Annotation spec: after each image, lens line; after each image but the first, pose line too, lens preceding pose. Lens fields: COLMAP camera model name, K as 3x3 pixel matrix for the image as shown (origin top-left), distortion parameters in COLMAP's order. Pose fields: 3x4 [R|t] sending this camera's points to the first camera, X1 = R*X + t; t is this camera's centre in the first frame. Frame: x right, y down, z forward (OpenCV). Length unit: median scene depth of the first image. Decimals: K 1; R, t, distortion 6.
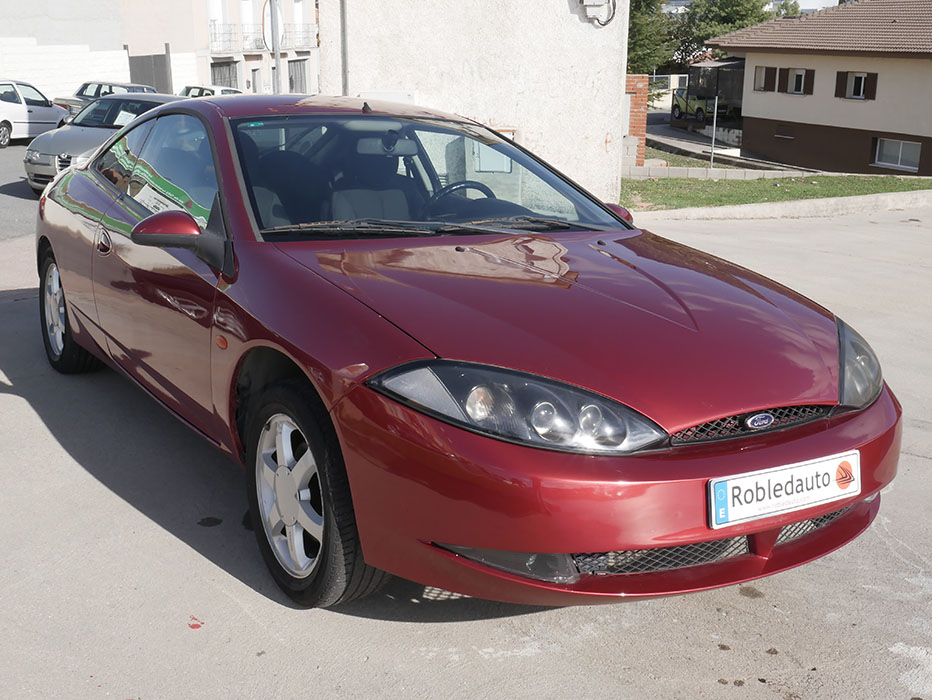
lens RADIAL K [[1061.9, 0, 466.0], [0, 1061.9, 350.0], [0, 0, 1]] dist [-0.011498, 0.001904]
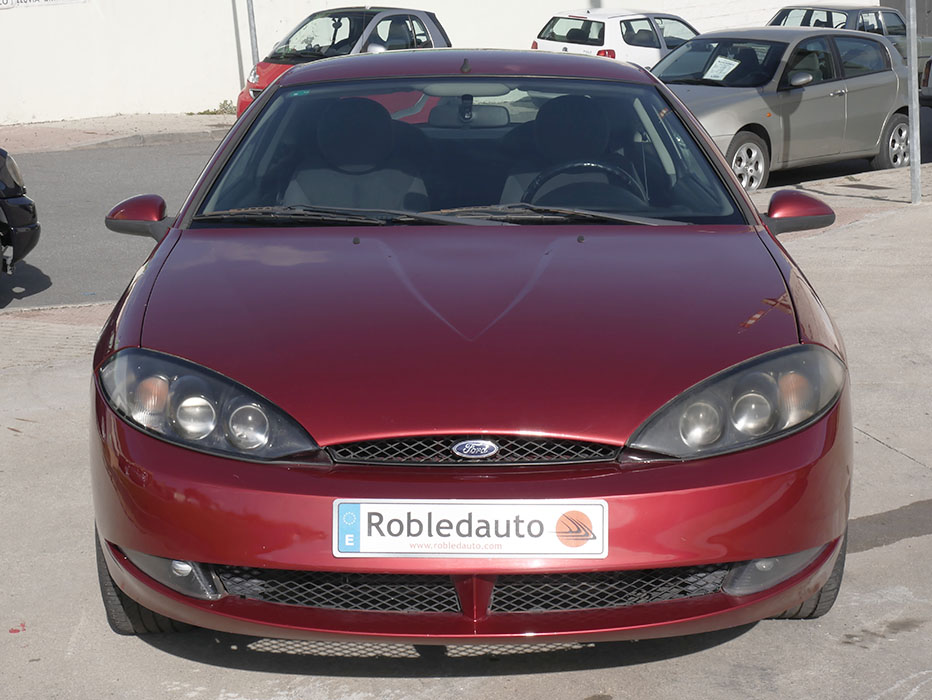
lens RADIAL K [[1860.7, 0, 466.0], [0, 1860.7, 350.0], [0, 0, 1]] dist [0.037855, 0.243954]
pose [[0.840510, 0.049723, -0.539510, 1.074671], [-0.081519, 0.996050, -0.035201, 0.043395], [0.535628, 0.073567, 0.841243, -0.220159]]
